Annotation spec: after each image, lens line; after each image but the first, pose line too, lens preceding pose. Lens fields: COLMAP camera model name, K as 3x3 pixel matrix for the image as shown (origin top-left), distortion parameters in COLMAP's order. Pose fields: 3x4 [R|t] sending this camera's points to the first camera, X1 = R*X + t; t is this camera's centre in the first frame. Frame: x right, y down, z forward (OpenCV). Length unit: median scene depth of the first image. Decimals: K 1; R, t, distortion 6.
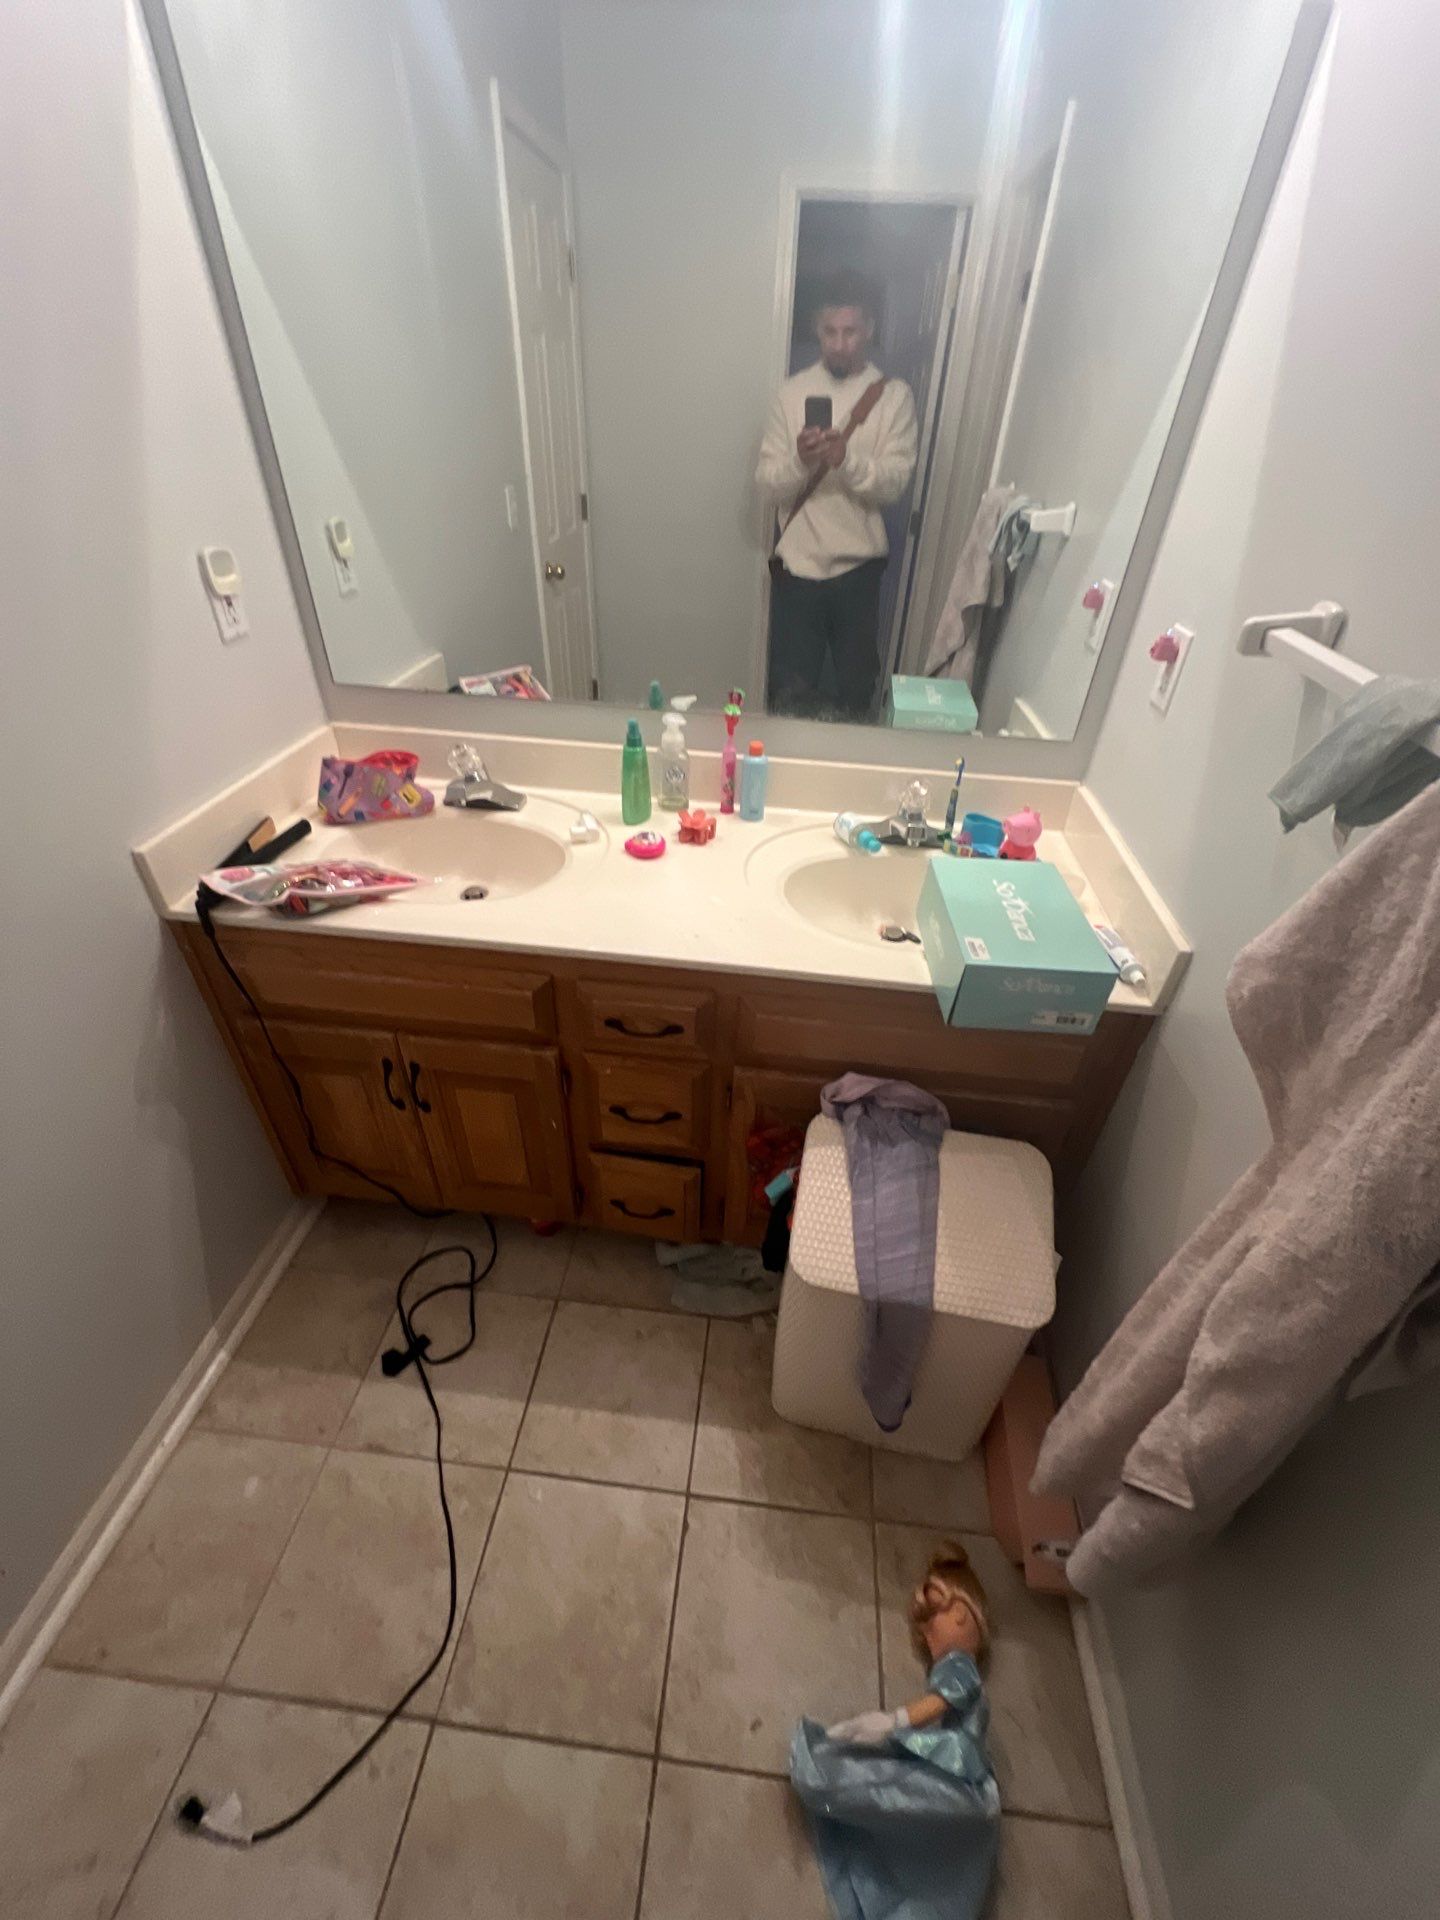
lens RADIAL K [[772.7, 0, 729.3], [0, 772.7, 955.2], [0, 0, 1]] dist [-0.004022, -0.000486]
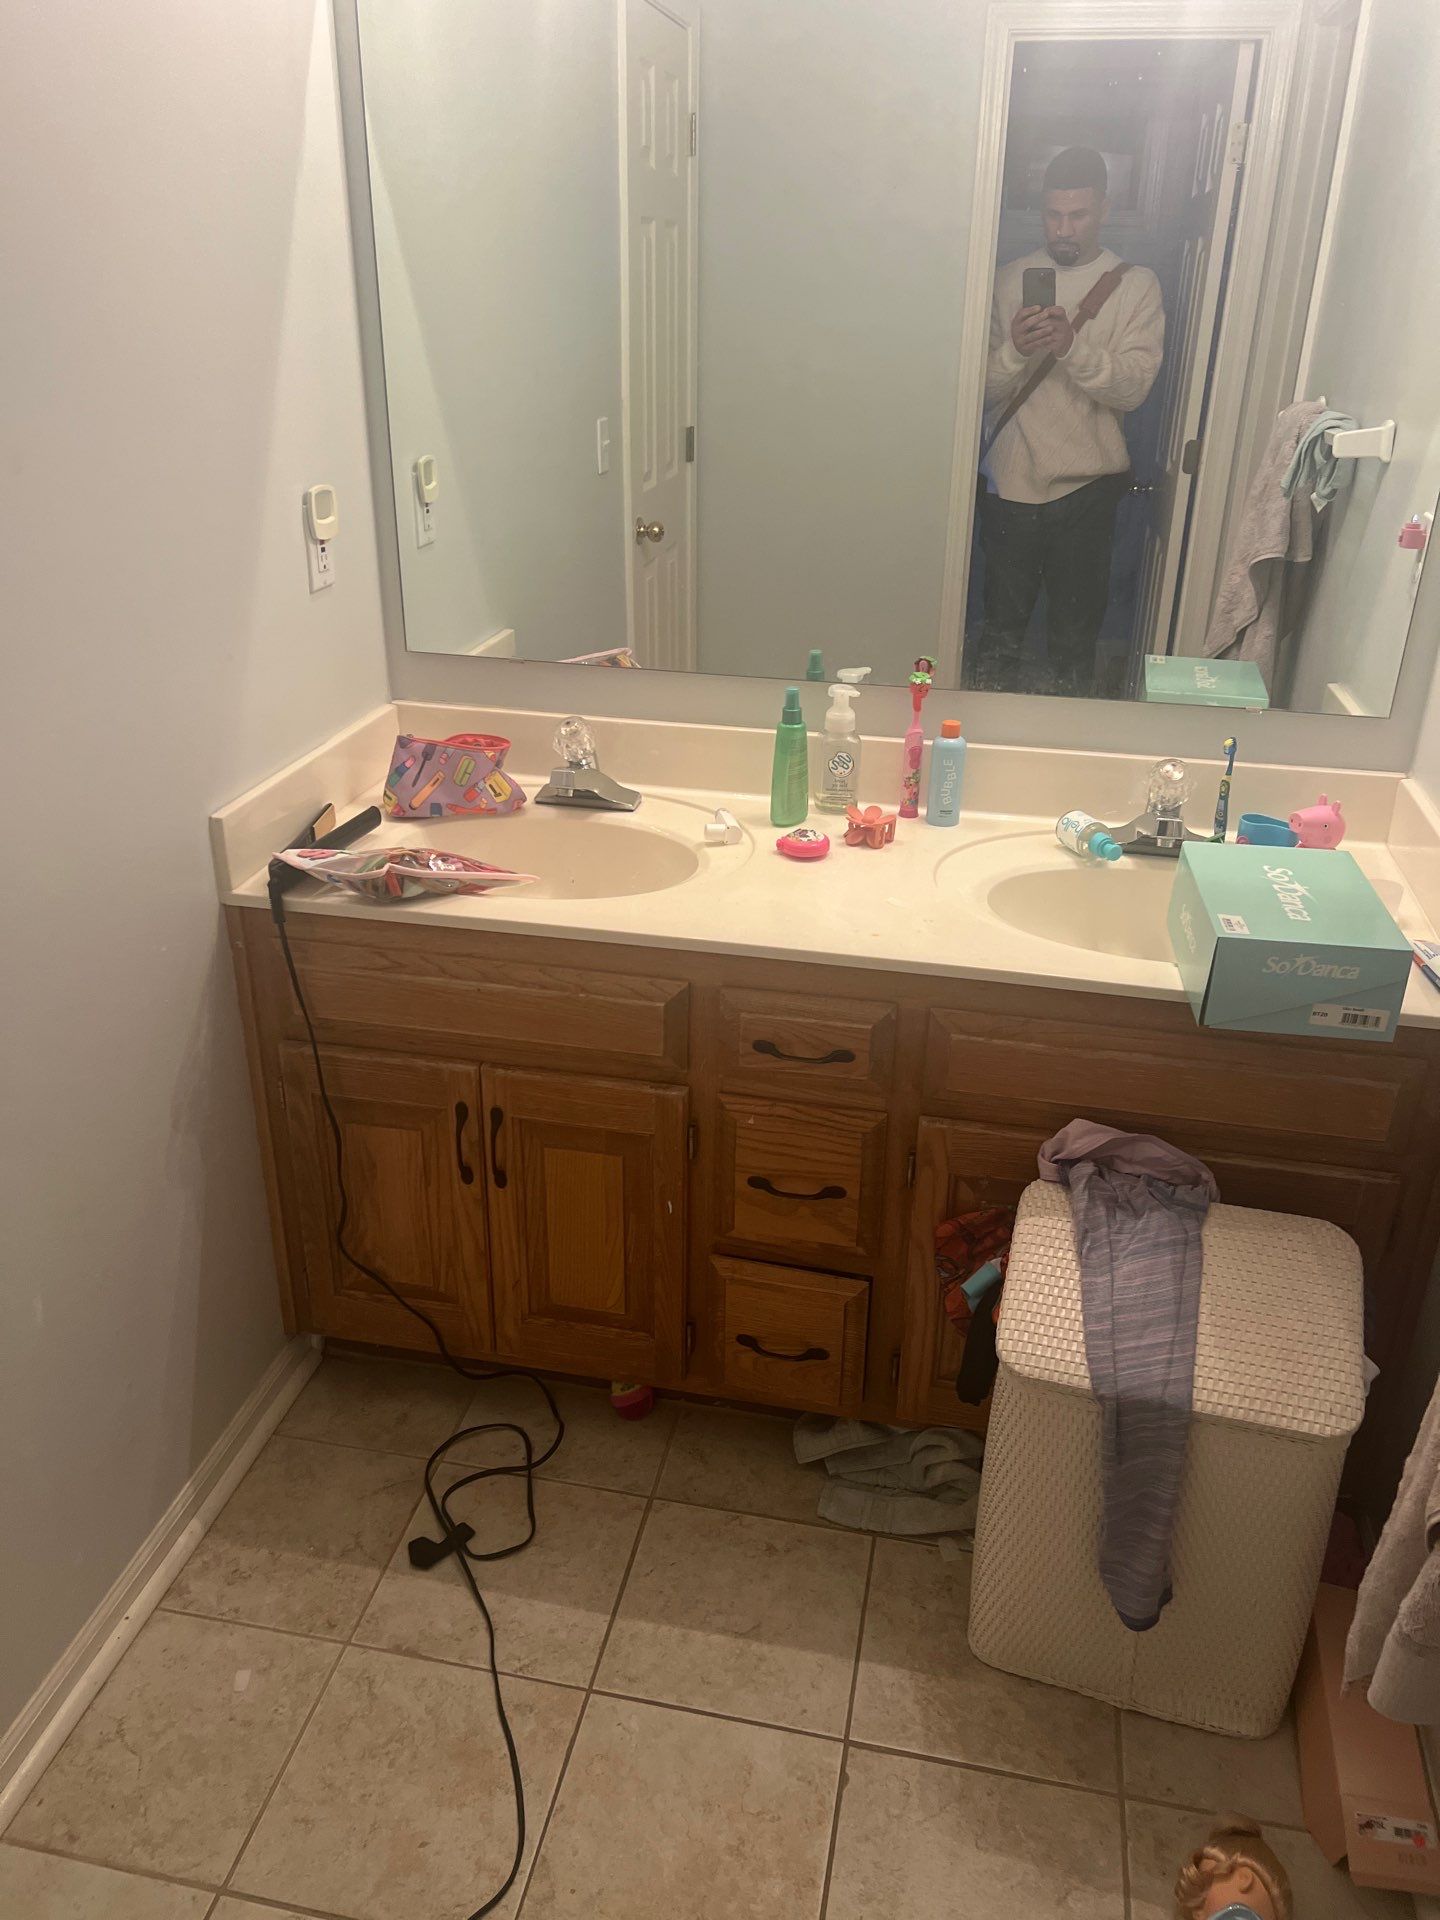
lens RADIAL K [[1454.9, 0, 720.0], [0, 1454.9, 960.0], [0, 0, 1]] dist [0.072275, -0.103896]
pose [[0.994405, 0.018593, -0.103988, -0.039427], [-0.037961, 0.981528, -0.187516, 0.246015], [0.098581, 0.190414, 0.976742, -0.399690]]
